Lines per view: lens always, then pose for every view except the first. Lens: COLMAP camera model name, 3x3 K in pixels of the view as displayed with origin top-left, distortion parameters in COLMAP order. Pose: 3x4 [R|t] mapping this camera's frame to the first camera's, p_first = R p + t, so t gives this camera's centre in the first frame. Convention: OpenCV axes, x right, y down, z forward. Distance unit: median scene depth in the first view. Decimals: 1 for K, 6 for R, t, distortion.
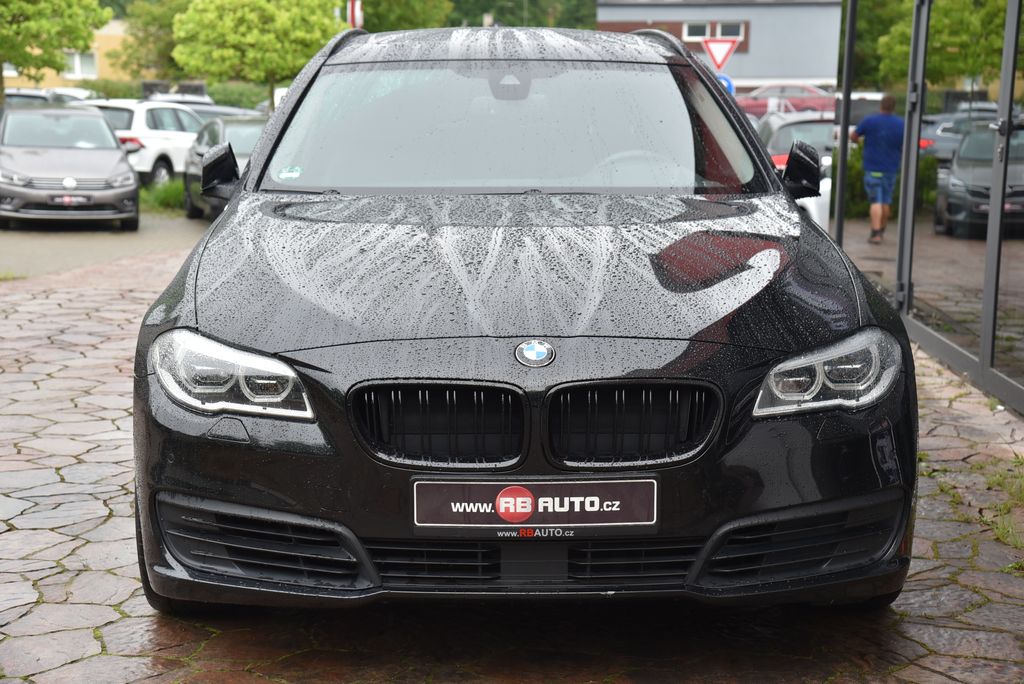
lens RADIAL K [[1977.9, 0, 512.2], [0, 1977.9, 342.7], [0, 0, 1]] dist [0.410756, 0.000000]
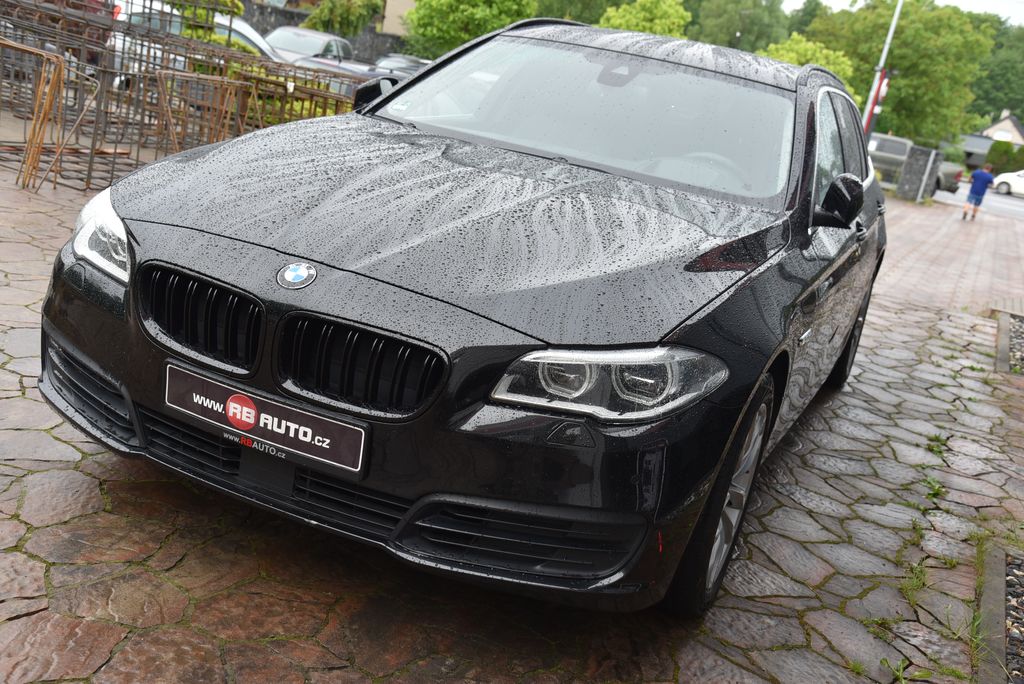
lens RADIAL K [[1174.5, 0, 512.7], [0, 1174.5, 342.8], [0, 0, 1]] dist [0.056412, 0.000000]
pose [[0.883643, 0.270091, -0.382395, 0.347333], [-0.247427, 0.962834, 0.108305, -0.053783], [0.397435, -0.001088, 0.917629, 0.491479]]
